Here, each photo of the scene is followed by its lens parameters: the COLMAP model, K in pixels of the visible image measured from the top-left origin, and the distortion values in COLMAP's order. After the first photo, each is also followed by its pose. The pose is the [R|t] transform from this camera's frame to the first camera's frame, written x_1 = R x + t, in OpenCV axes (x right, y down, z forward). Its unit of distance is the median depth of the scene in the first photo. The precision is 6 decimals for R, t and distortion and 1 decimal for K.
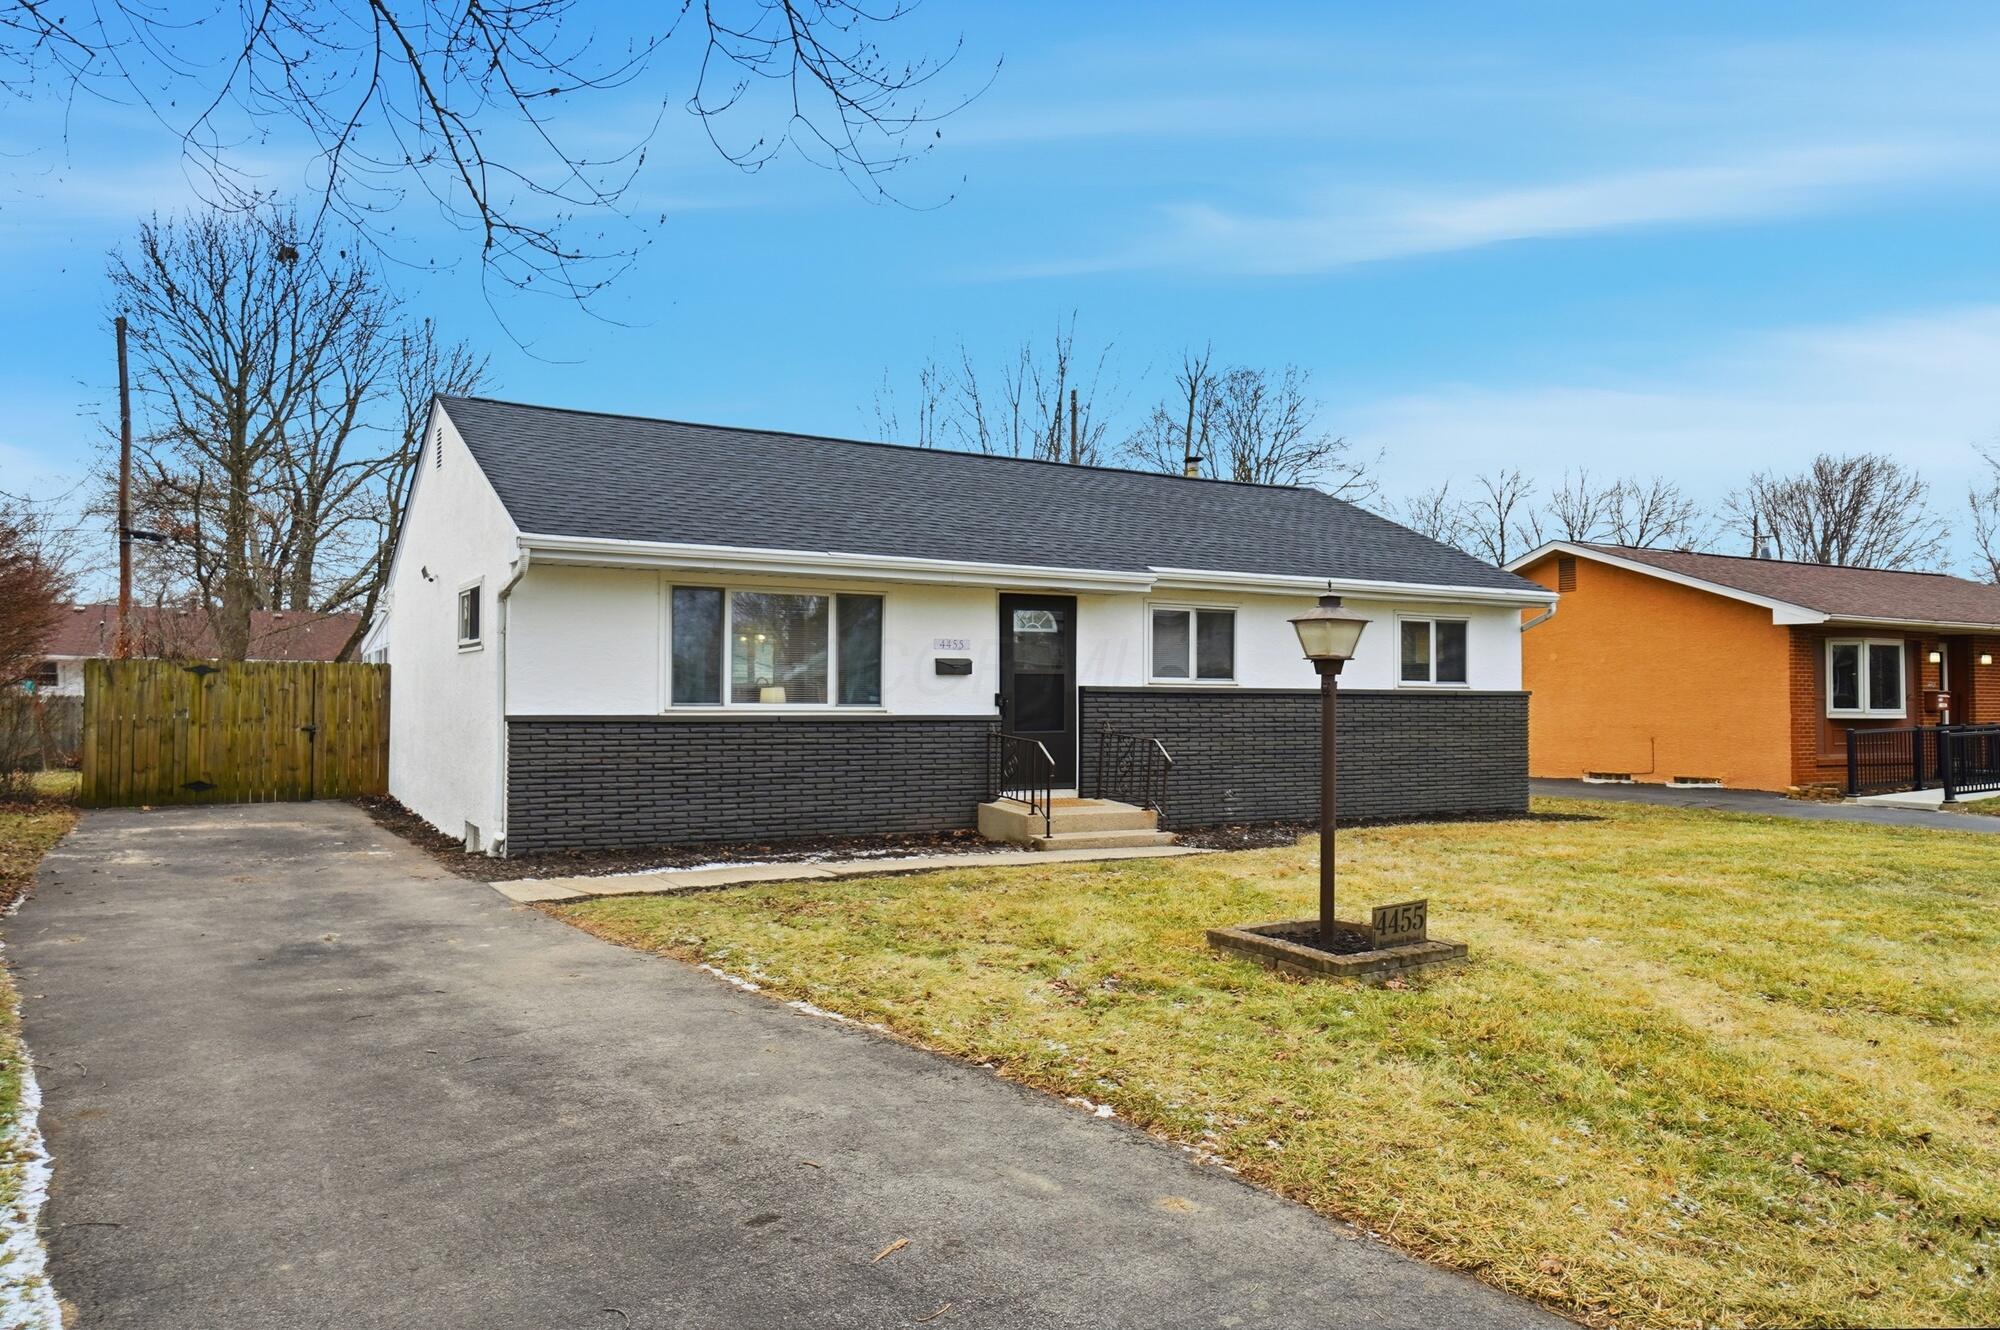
lens RADIAL K [[1417.9, 0, 1000.4], [0, 1417.9, 670.7], [0, 0, 1]] dist [-0.003803, -0.000096]
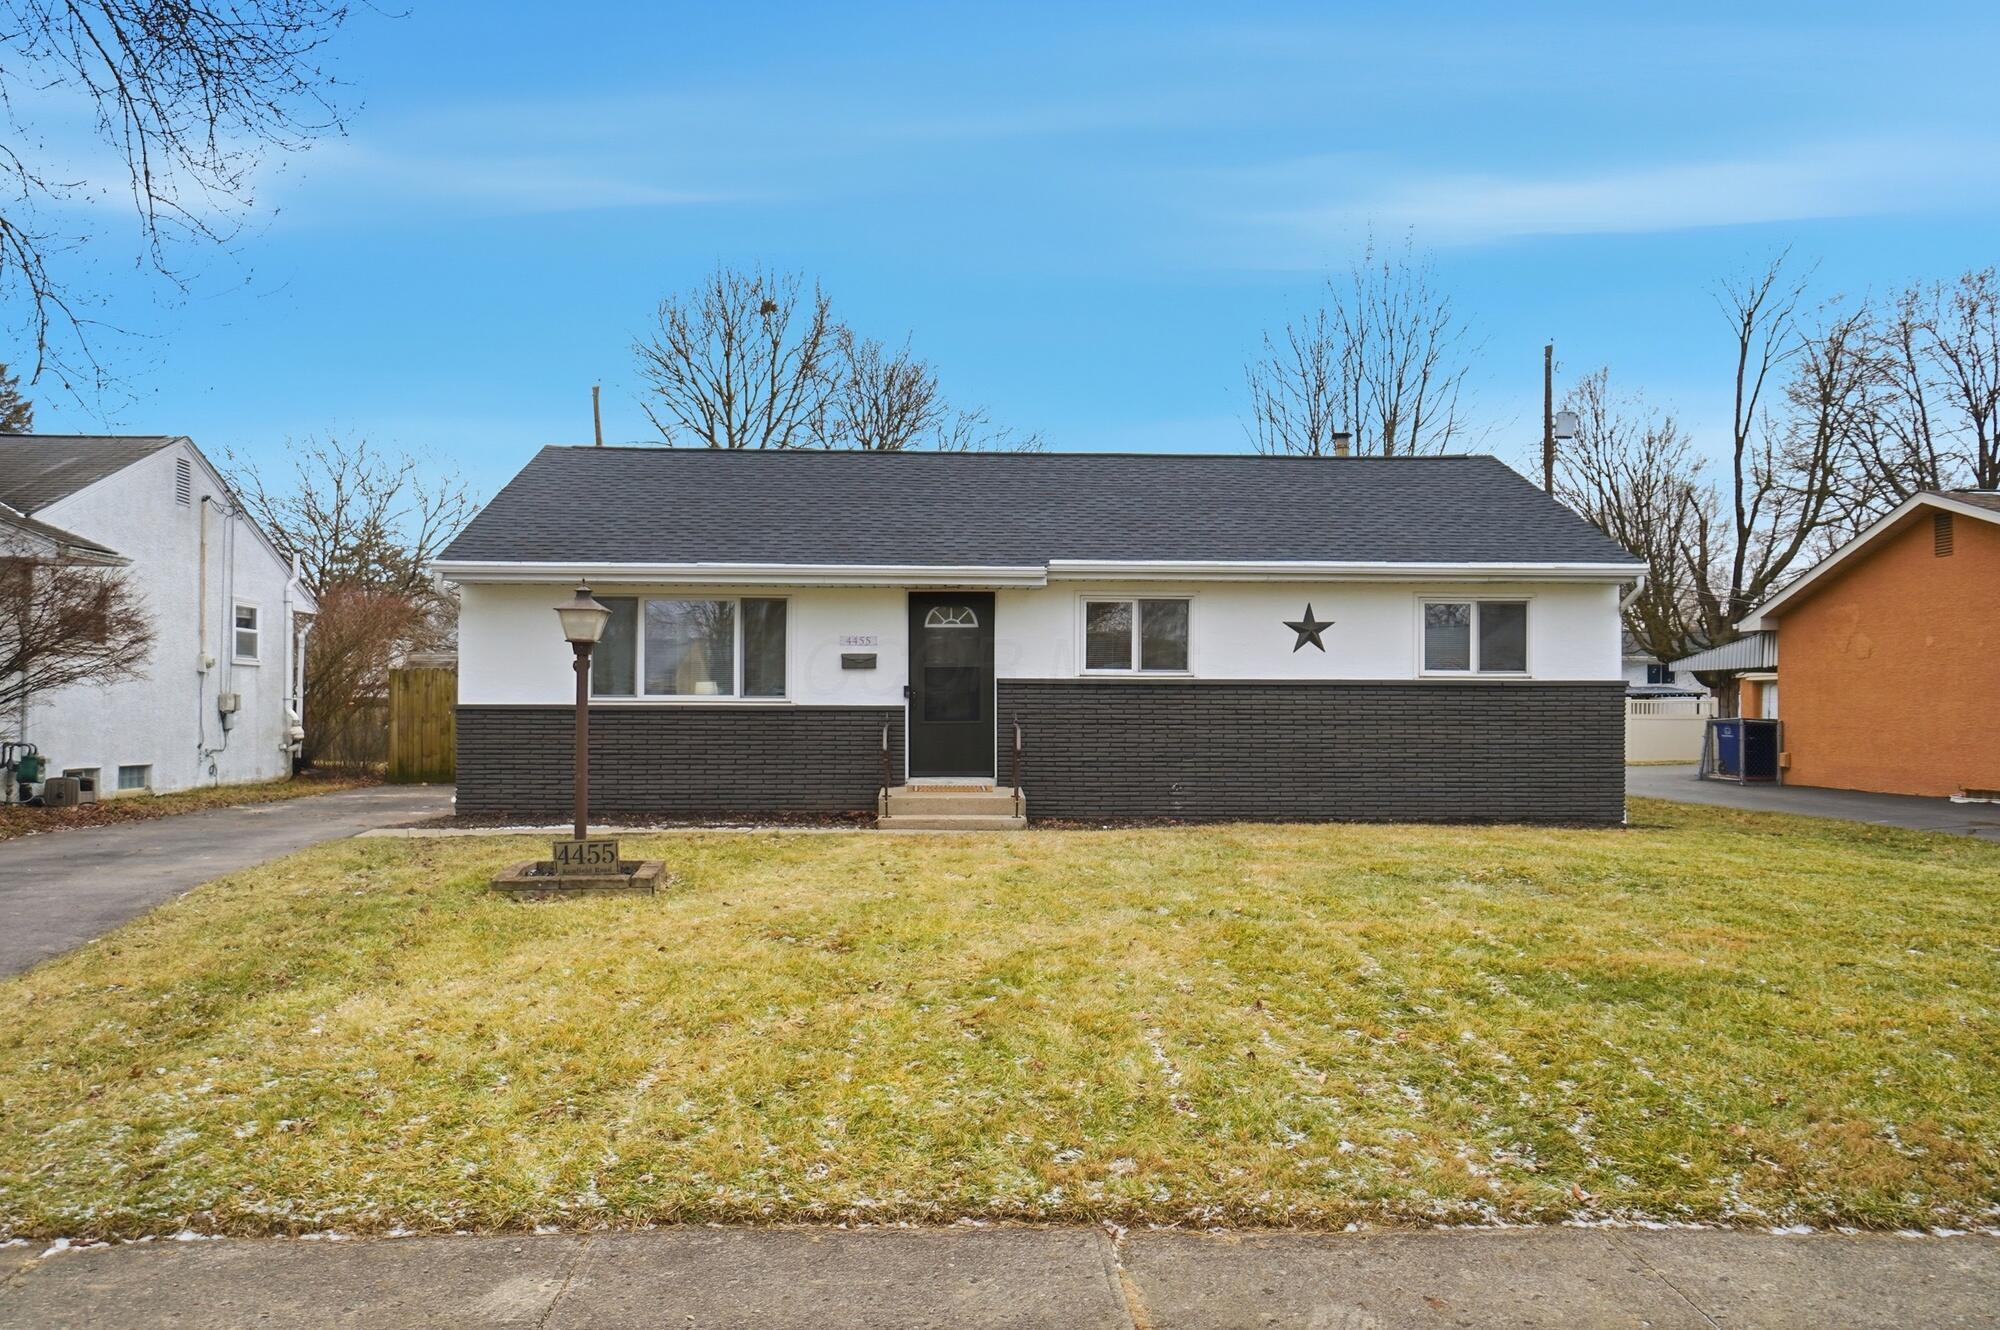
lens RADIAL K [[1549.1, 0, 1000.7], [0, 1549.1, 677.4], [0, 0, 1]] dist [0.046060, -0.003117]
pose [[0.886081, -0.013045, -0.463346, 0.602331], [0.011112, 0.999914, -0.006902, 0.018394], [0.463397, 0.000967, 0.886150, -0.009988]]
